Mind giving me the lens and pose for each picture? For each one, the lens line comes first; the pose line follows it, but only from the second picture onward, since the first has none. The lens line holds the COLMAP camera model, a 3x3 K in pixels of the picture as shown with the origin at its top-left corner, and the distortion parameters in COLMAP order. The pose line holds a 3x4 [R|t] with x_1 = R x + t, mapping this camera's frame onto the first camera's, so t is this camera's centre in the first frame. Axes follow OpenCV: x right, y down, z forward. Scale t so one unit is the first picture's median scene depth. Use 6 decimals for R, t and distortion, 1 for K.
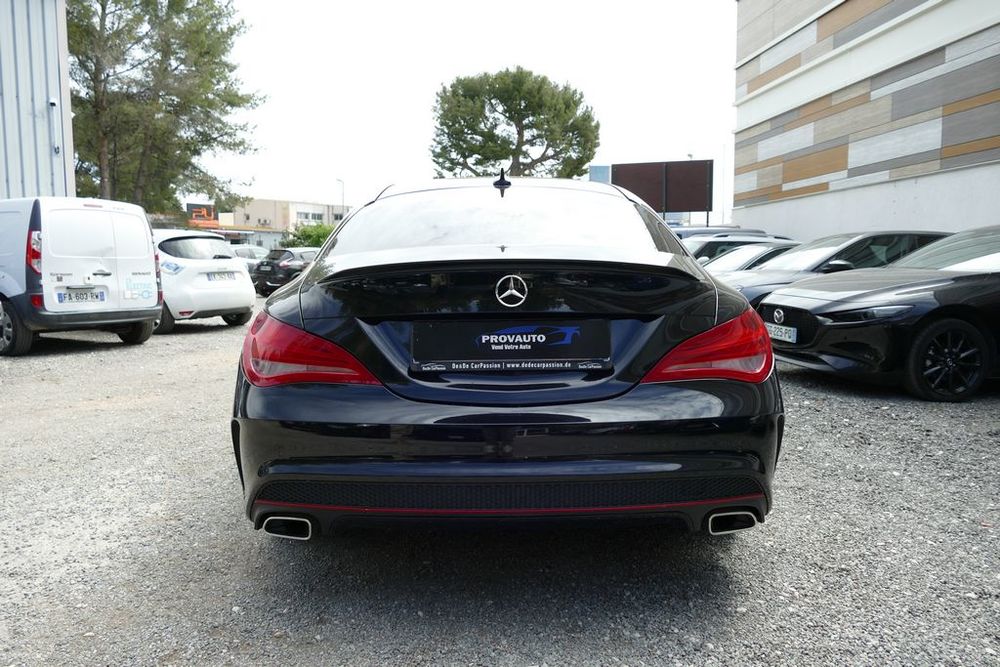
lens RADIAL K [[735.2, 0, 500.0], [0, 735.2, 333.5], [0, 0, 1]] dist [-0.017736, -0.005583]
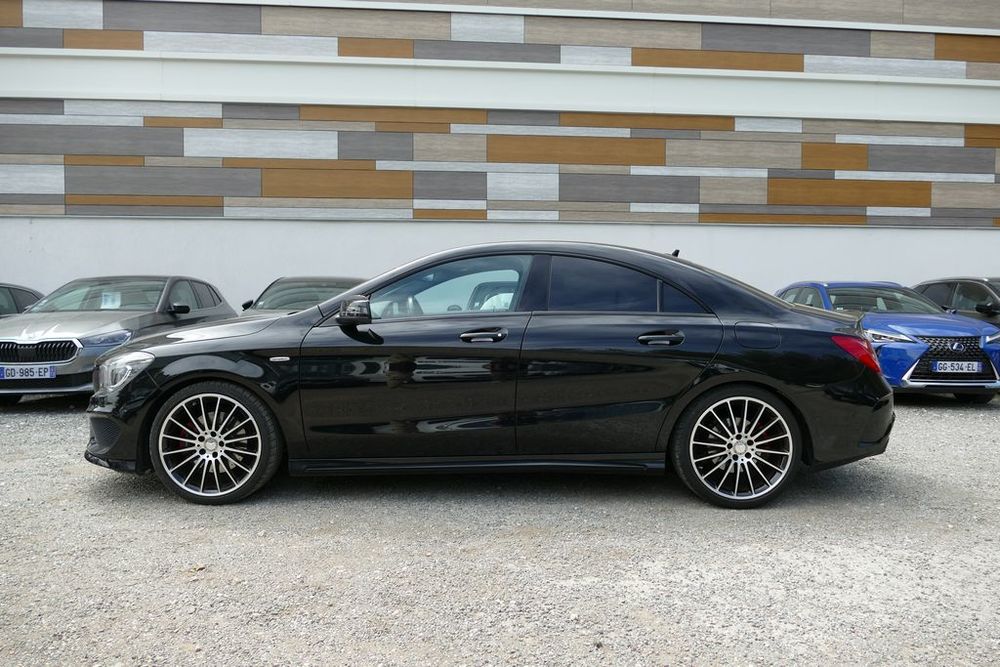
lens RADIAL K [[716.5, 0, 500.0], [0, 716.5, 333.5], [0, 0, 1]] dist [-0.013057, -0.000665]
pose [[0.016012, -0.039785, 0.999080, -0.290003], [0.088680, 0.995327, 0.038214, -0.026158], [-0.995931, 0.087987, 0.019465, 0.256082]]
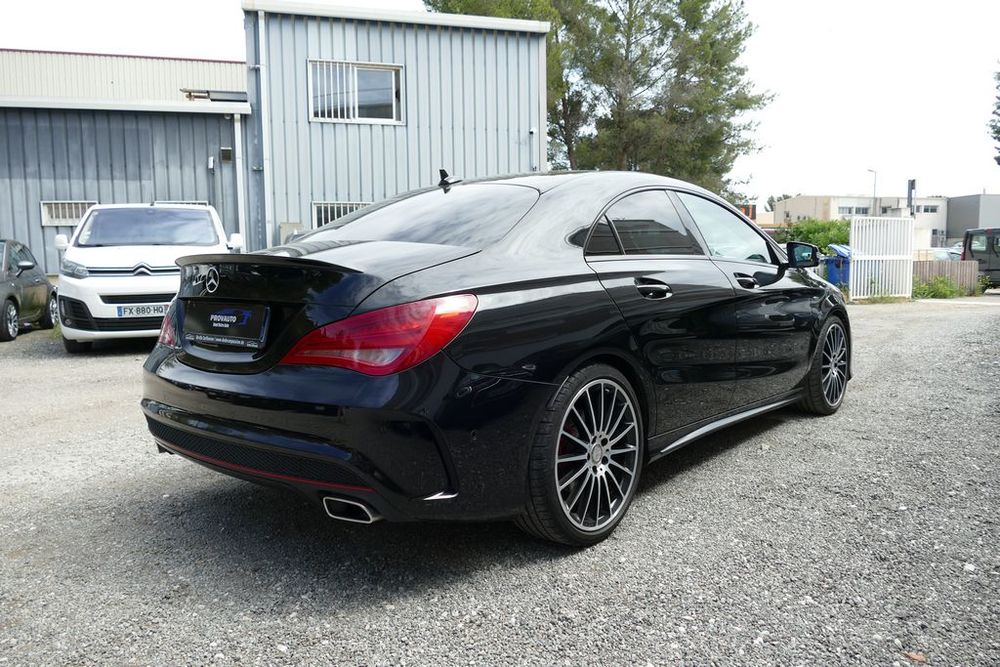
lens RADIAL K [[716.5, 0, 500.0], [0, 716.5, 333.5], [0, 0, 1]] dist [-0.013057, -0.000665]
pose [[0.742810, 0.059731, -0.666833, 0.146662], [-0.055914, 0.998067, 0.027116, -0.003355], [0.667164, 0.017143, 0.744714, 0.052058]]
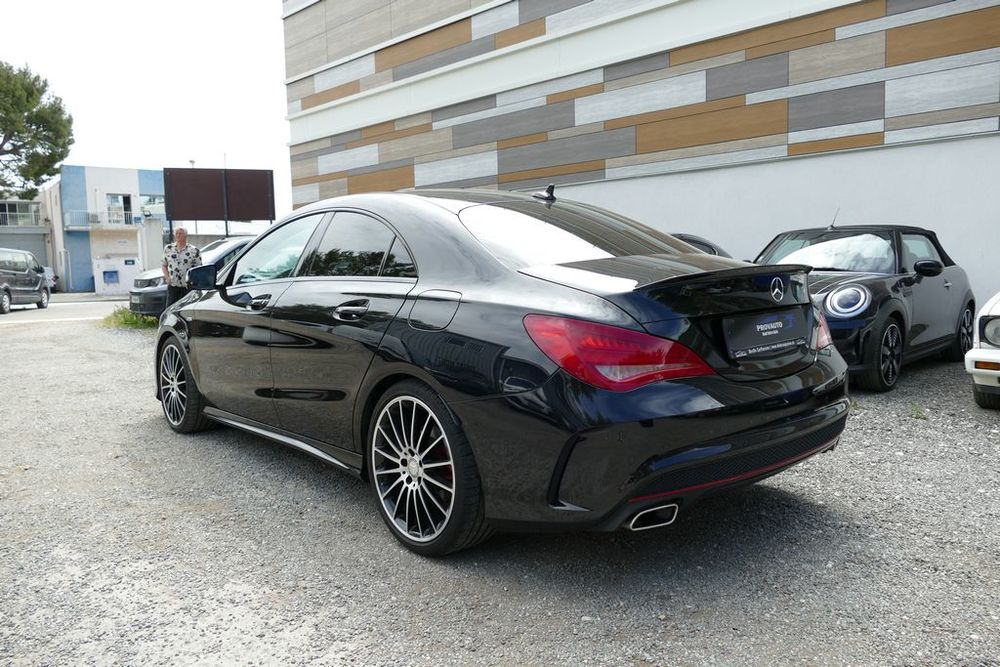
lens RADIAL K [[716.5, 0, 500.0], [0, 716.5, 333.5], [0, 0, 1]] dist [-0.013057, -0.000665]
pose [[0.760593, -0.077667, 0.644566, -0.144841], [0.082702, 0.996321, 0.022462, -0.006018], [-0.643939, 0.036222, 0.764218, 0.043282]]
